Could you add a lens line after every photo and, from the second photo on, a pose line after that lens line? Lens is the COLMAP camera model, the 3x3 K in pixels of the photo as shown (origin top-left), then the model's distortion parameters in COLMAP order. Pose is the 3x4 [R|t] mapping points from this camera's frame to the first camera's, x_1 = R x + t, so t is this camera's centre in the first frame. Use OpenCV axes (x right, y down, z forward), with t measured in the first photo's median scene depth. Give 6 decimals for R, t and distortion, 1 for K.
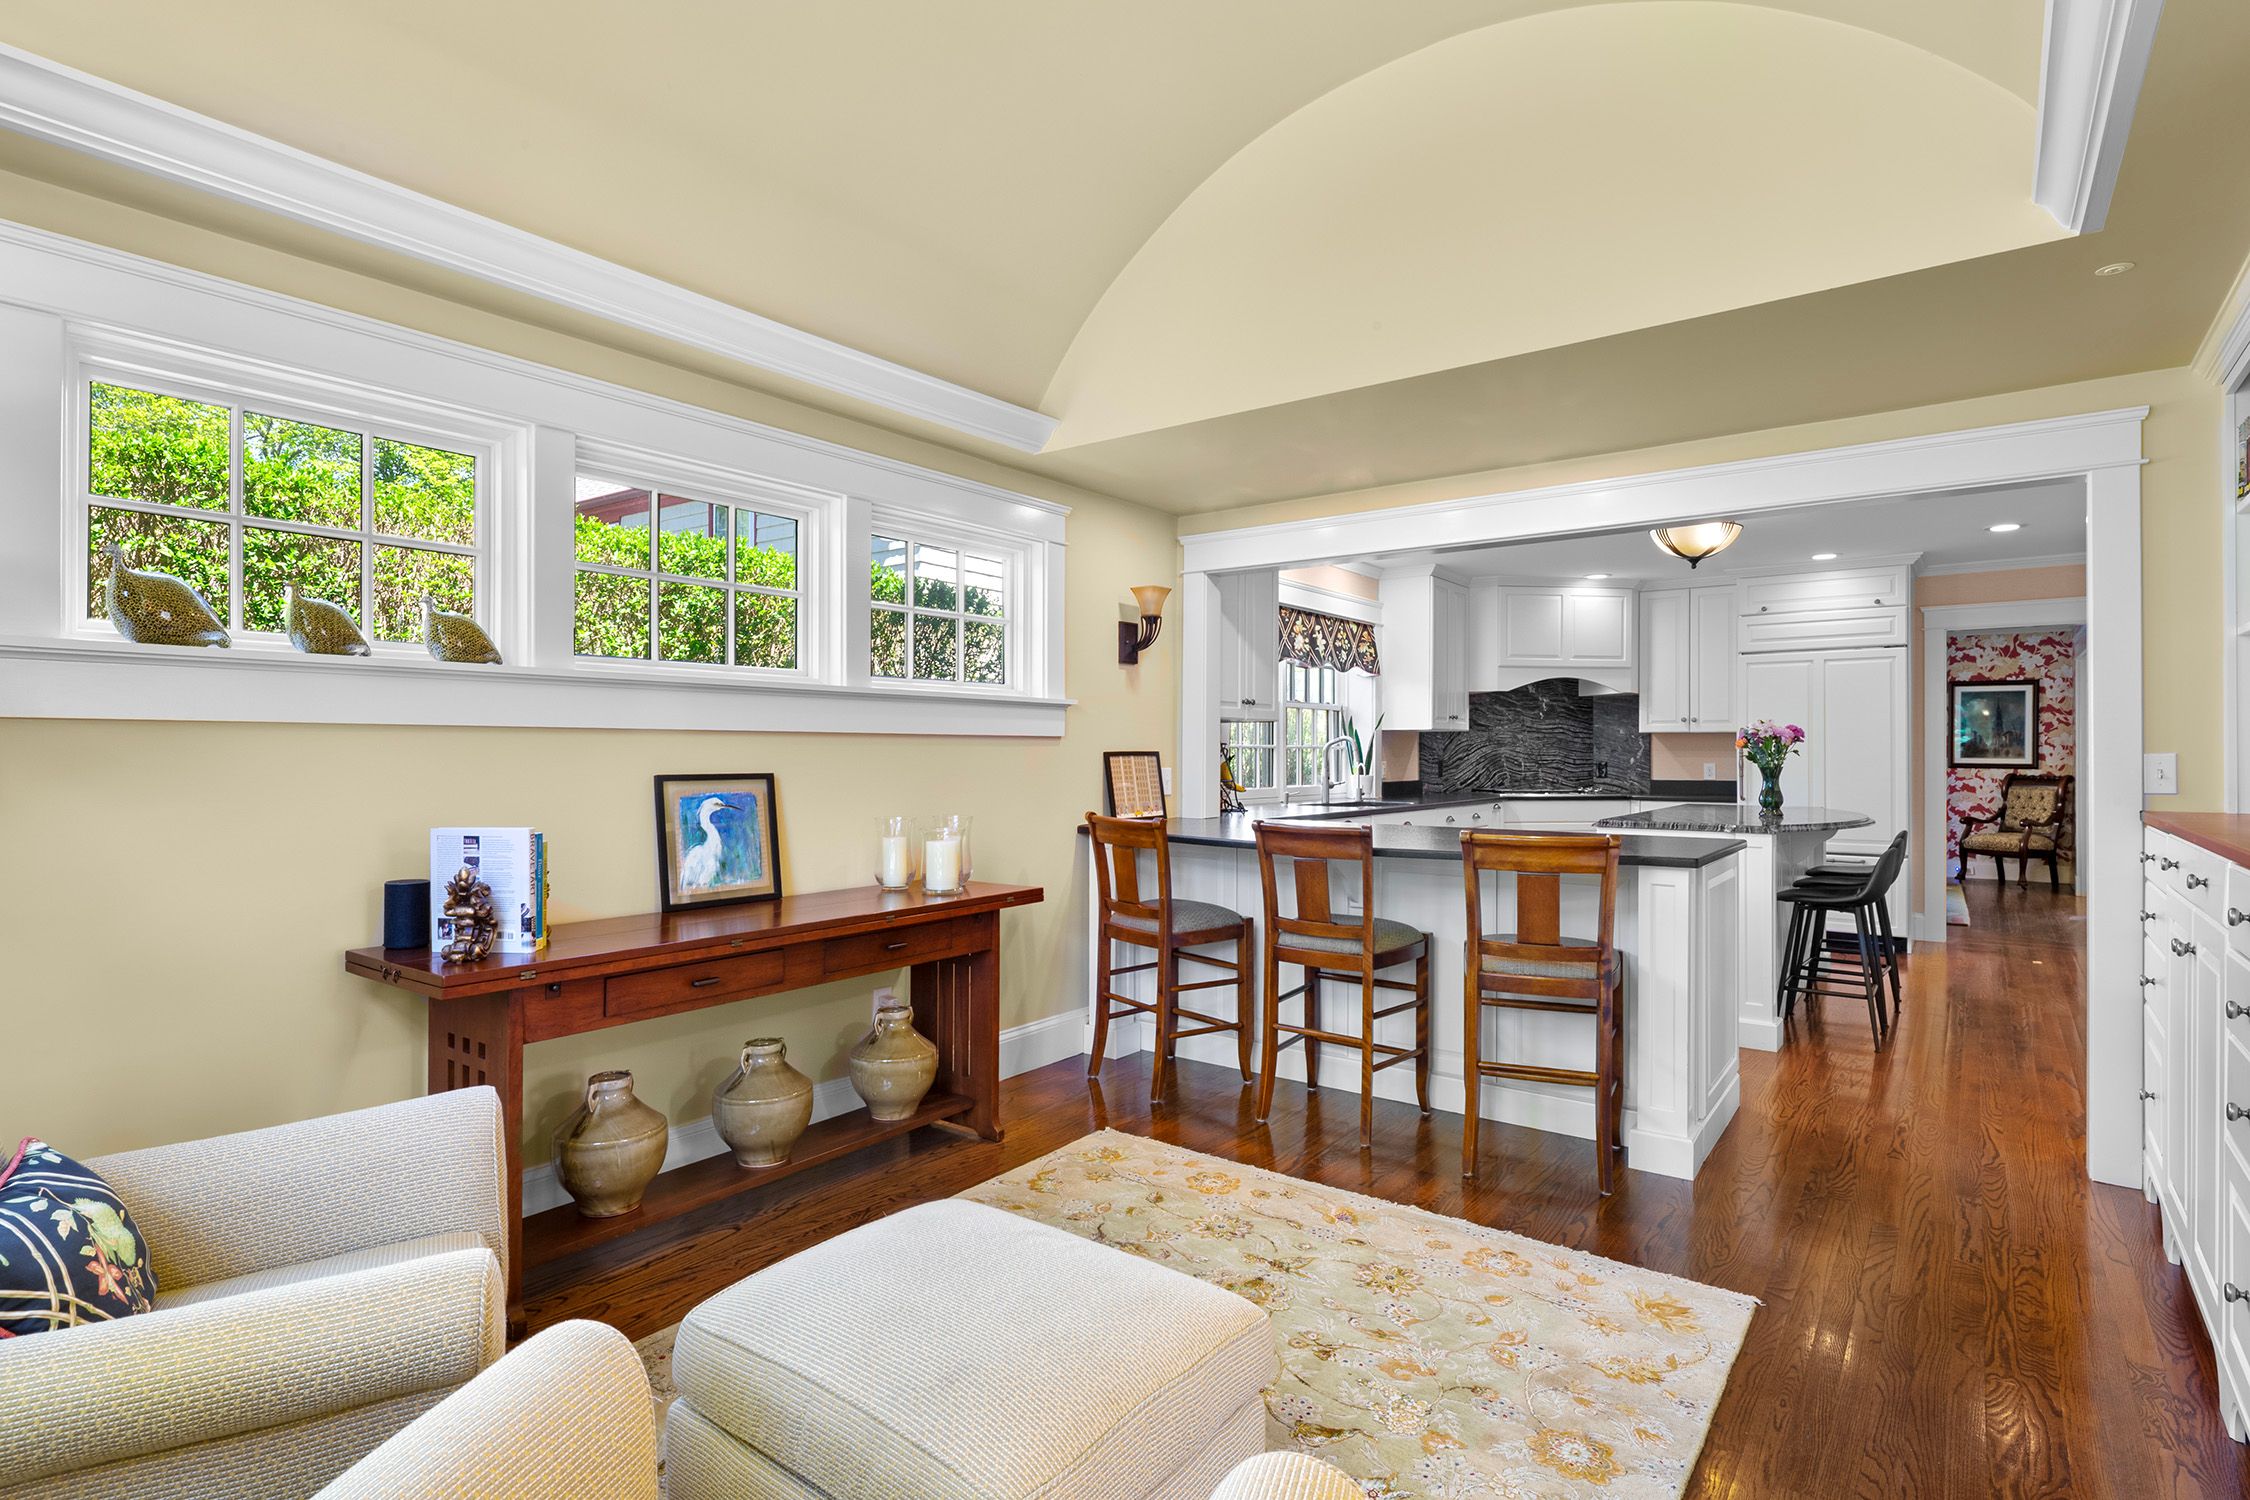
lens RADIAL K [[1109.4, 0, 1123.9], [0, 1109.4, 771.0], [0, 0, 1]] dist [0.000711, -0.001999]
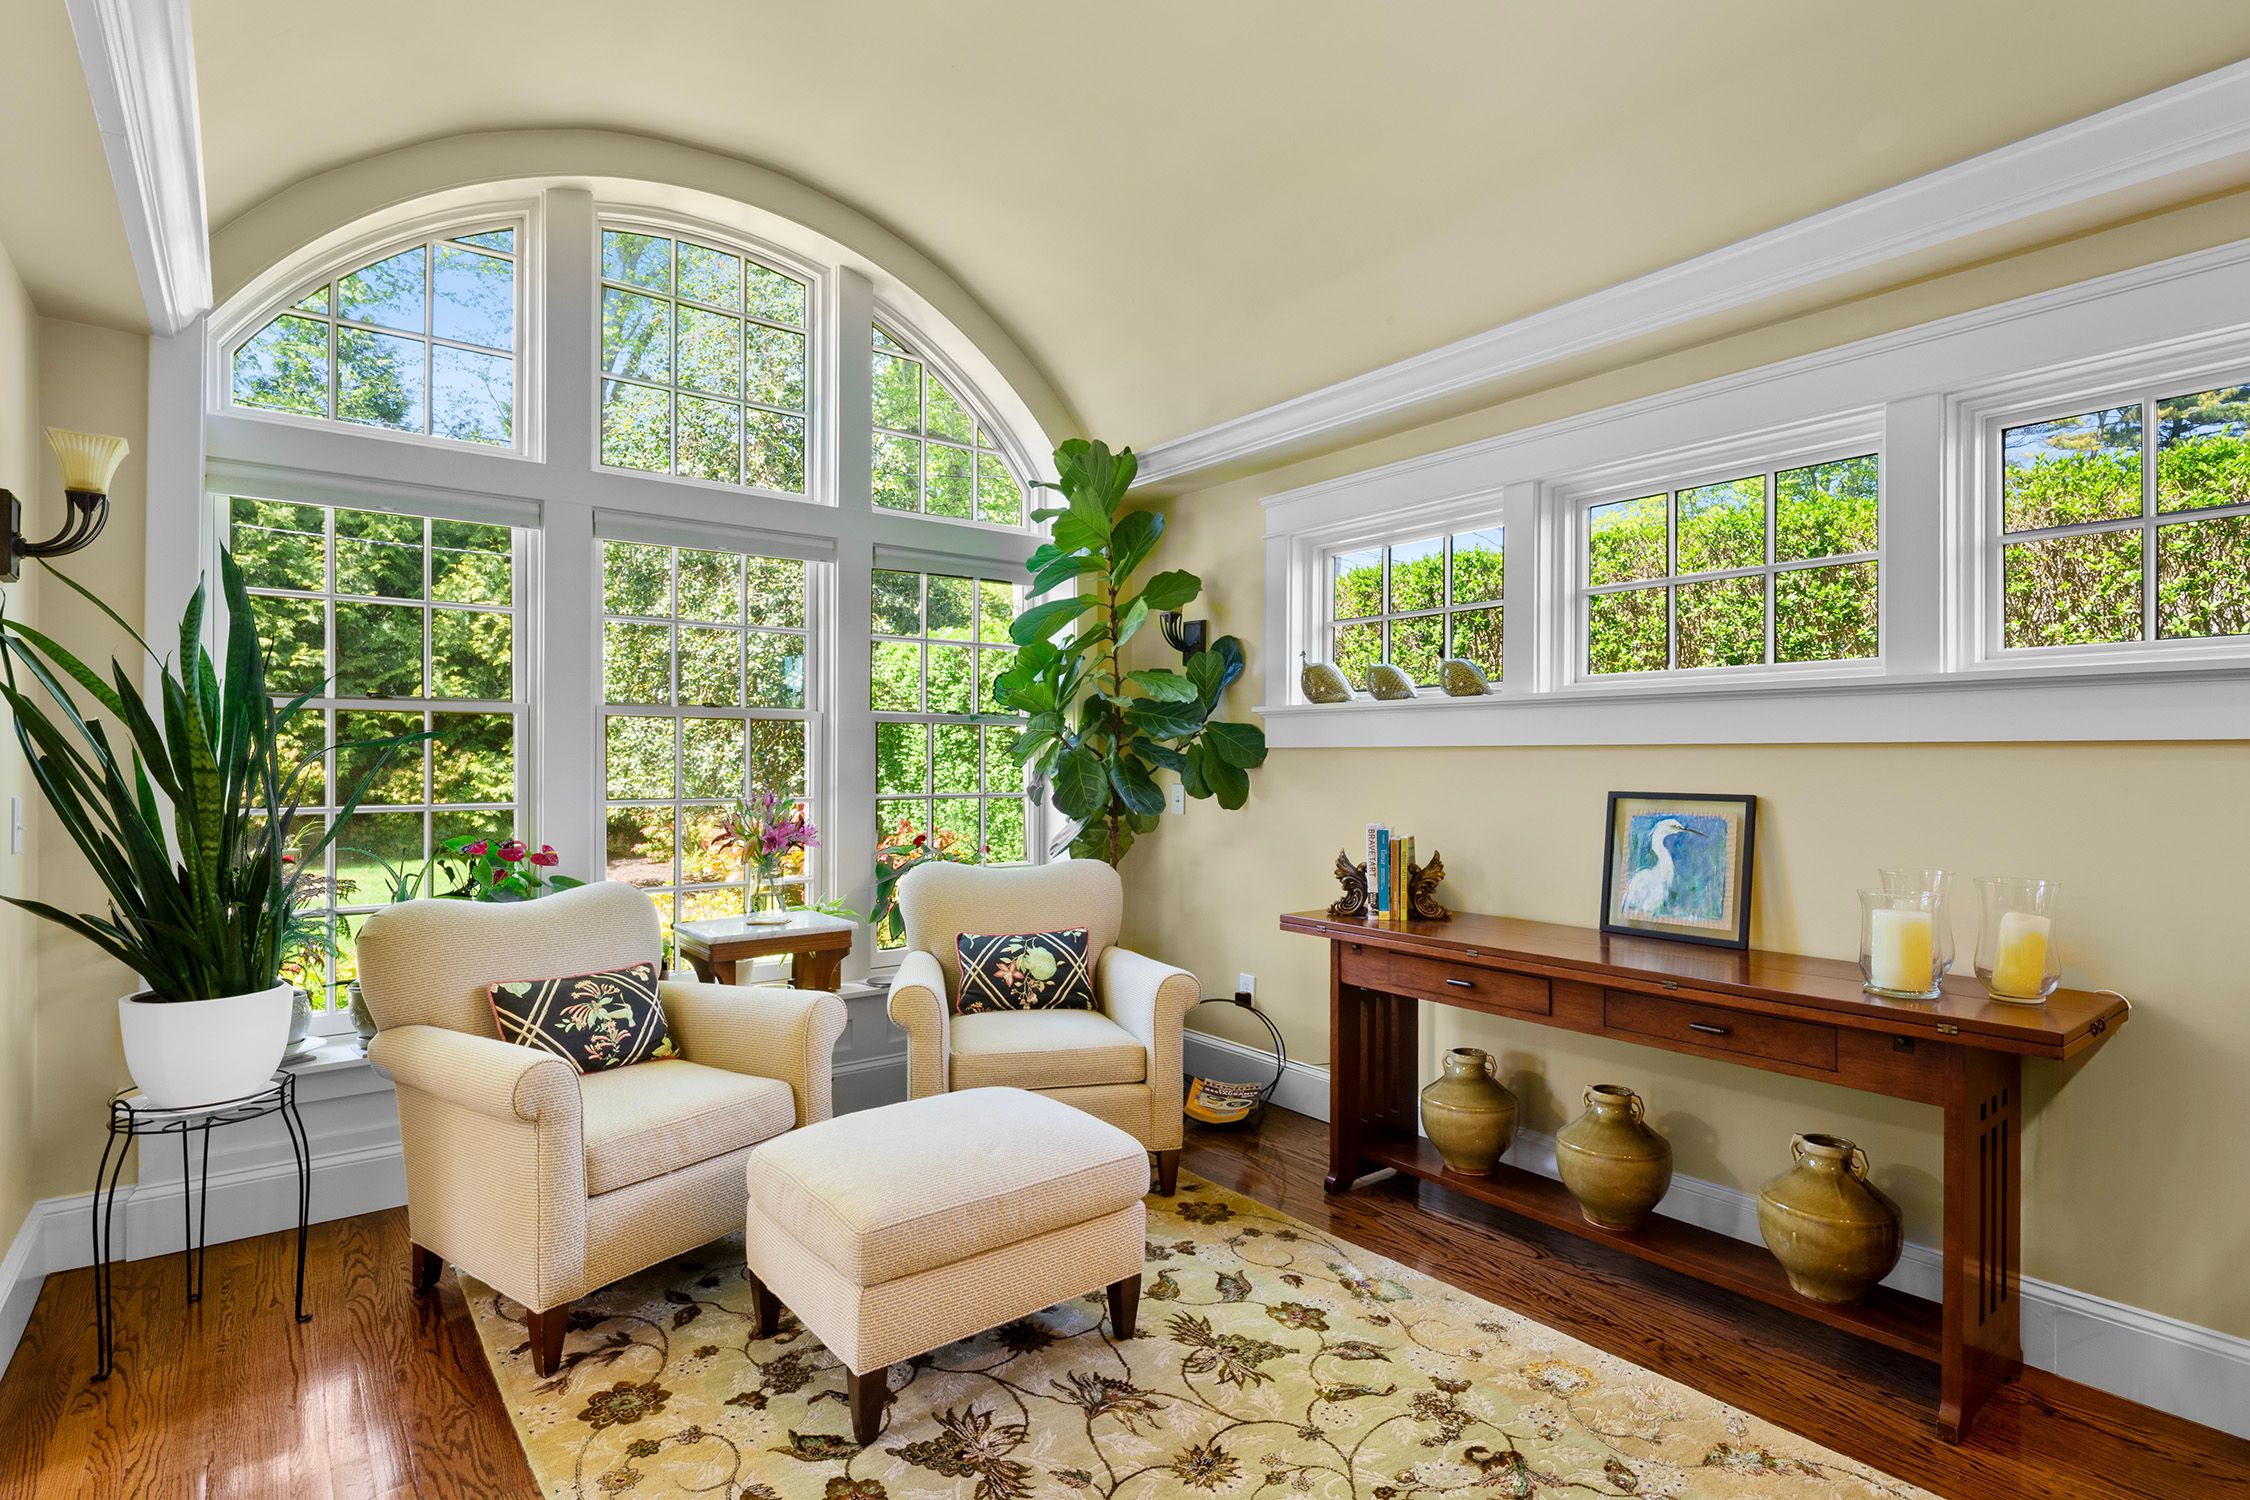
lens RADIAL K [[1109.4, 0, 1123.9], [0, 1109.4, 771.0], [0, 0, 1]] dist [0.000711, -0.001999]
pose [[-0.265081, 0.007579, -0.964196, 0.614543], [-0.020171, 0.999707, 0.013404, -0.018107], [0.964015, 0.023002, -0.264851, 0.808002]]
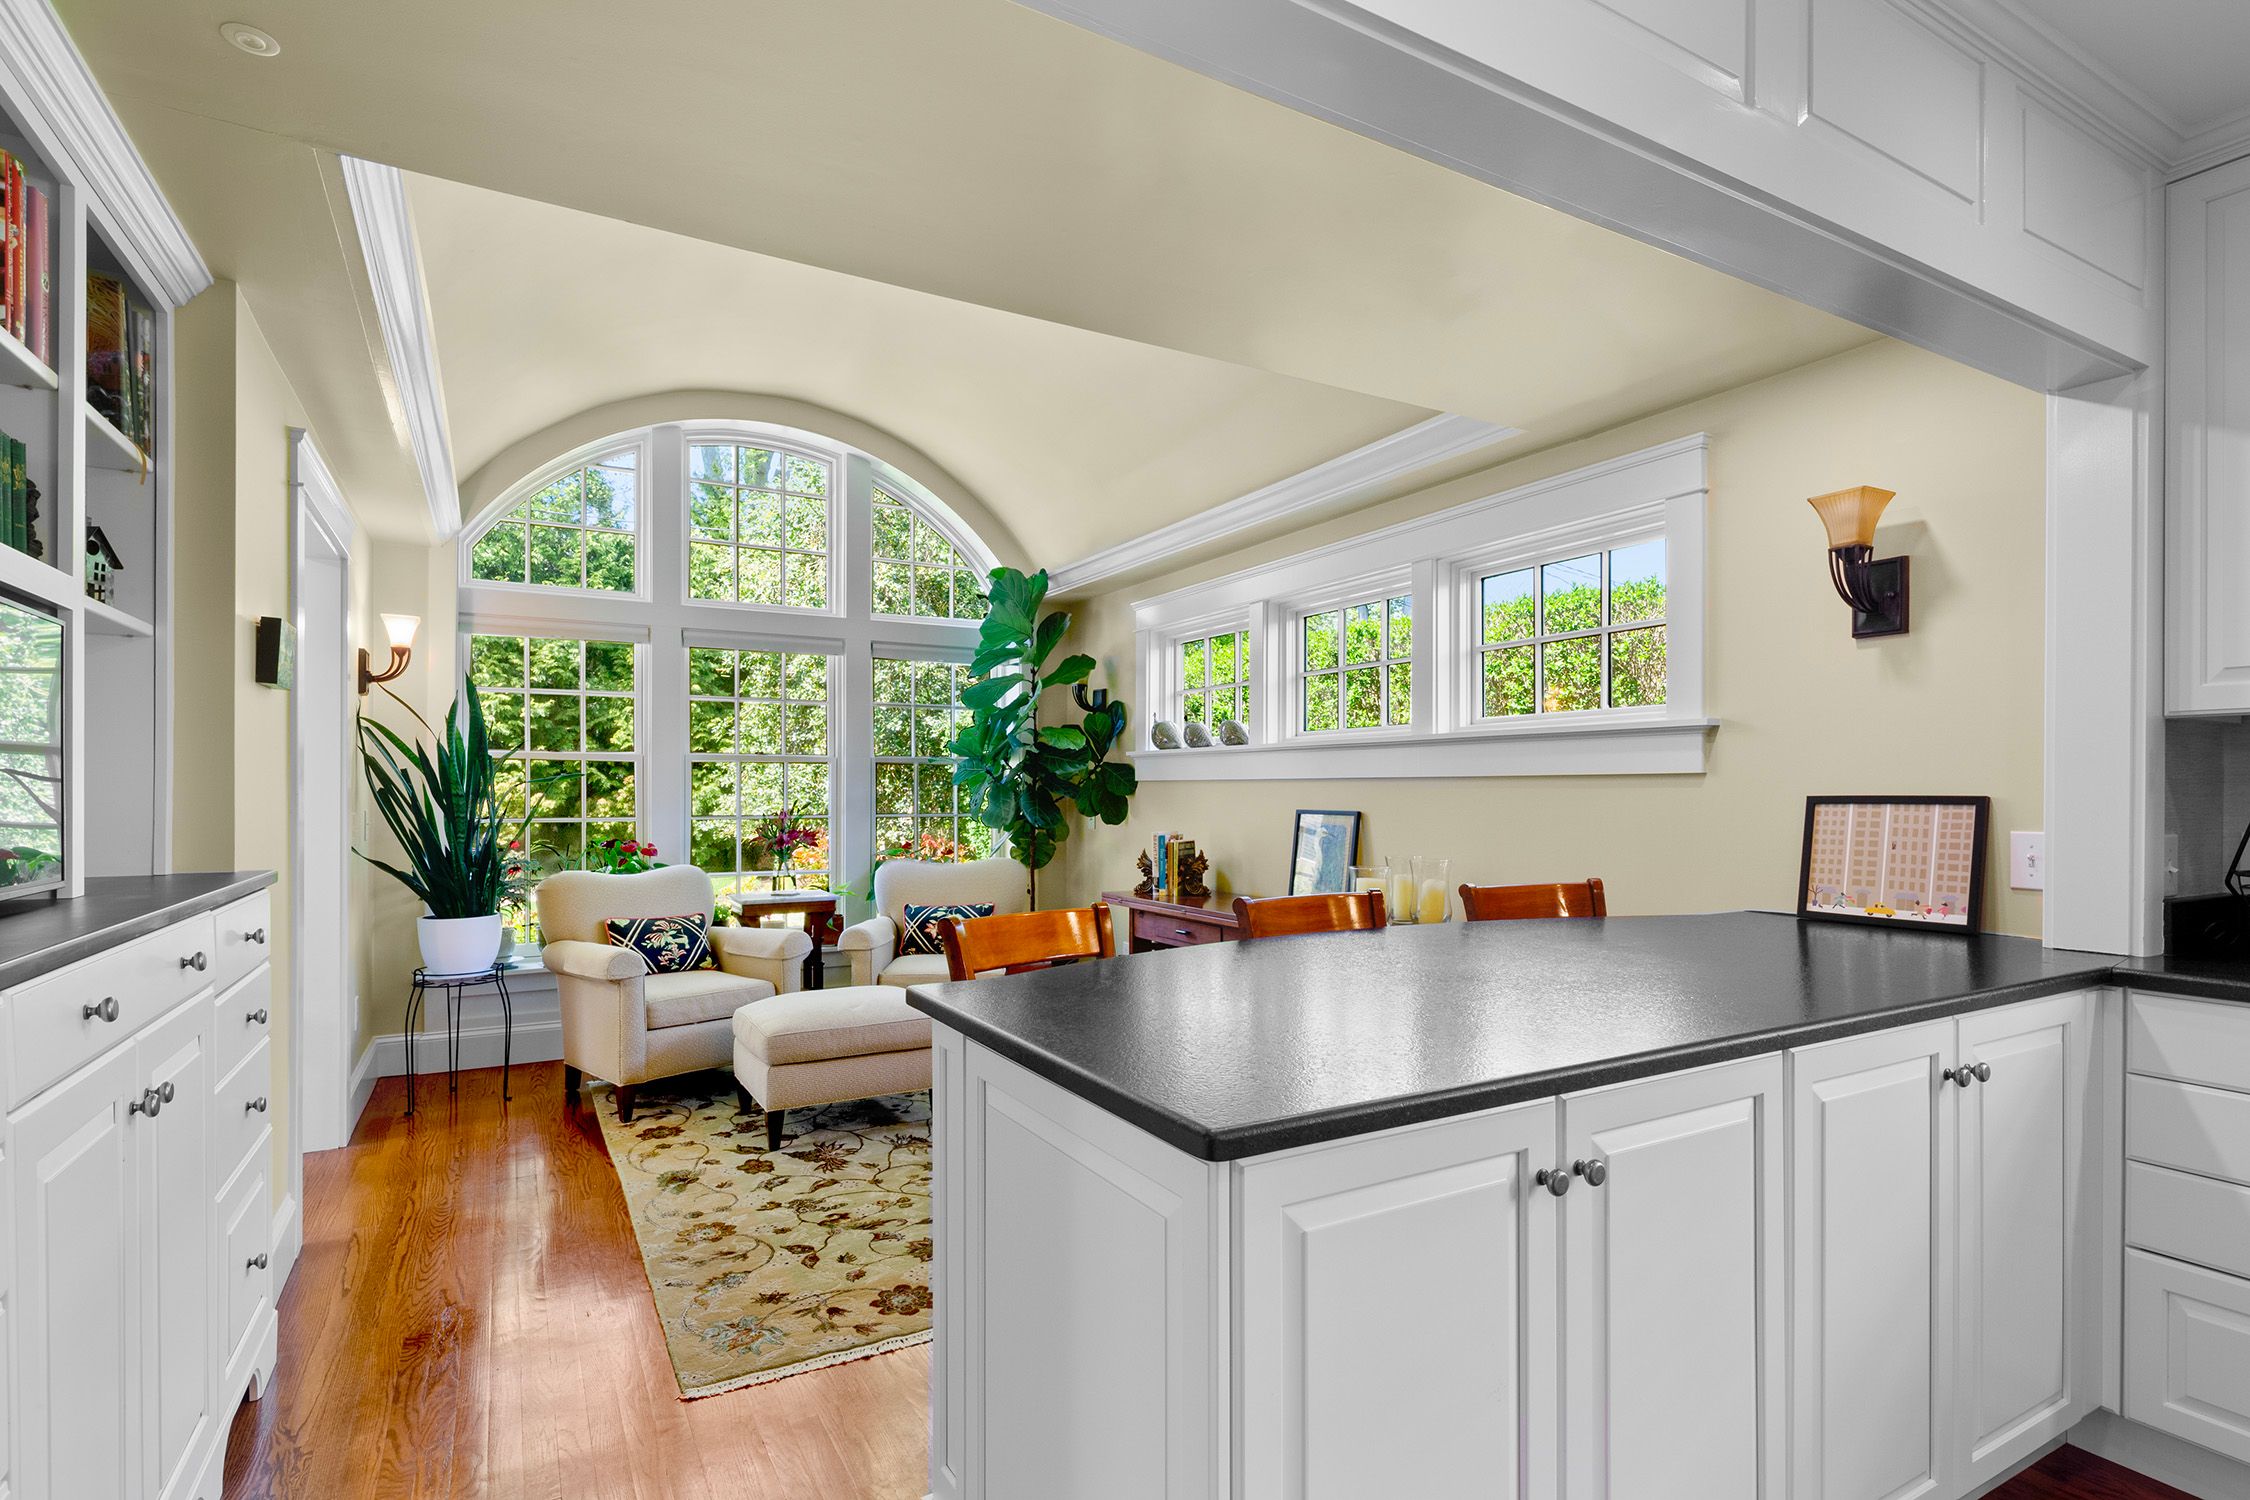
lens RADIAL K [[1102.6, 0, 1119.4], [0, 1102.6, 804.5], [0, 0, 1]] dist [0.003462, 0.000430]
pose [[-0.407429, 0.009749, -0.913185, 0.978276], [-0.017795, 0.999668, 0.018612, -0.025381], [0.913064, 0.023833, -0.407120, 1.324293]]
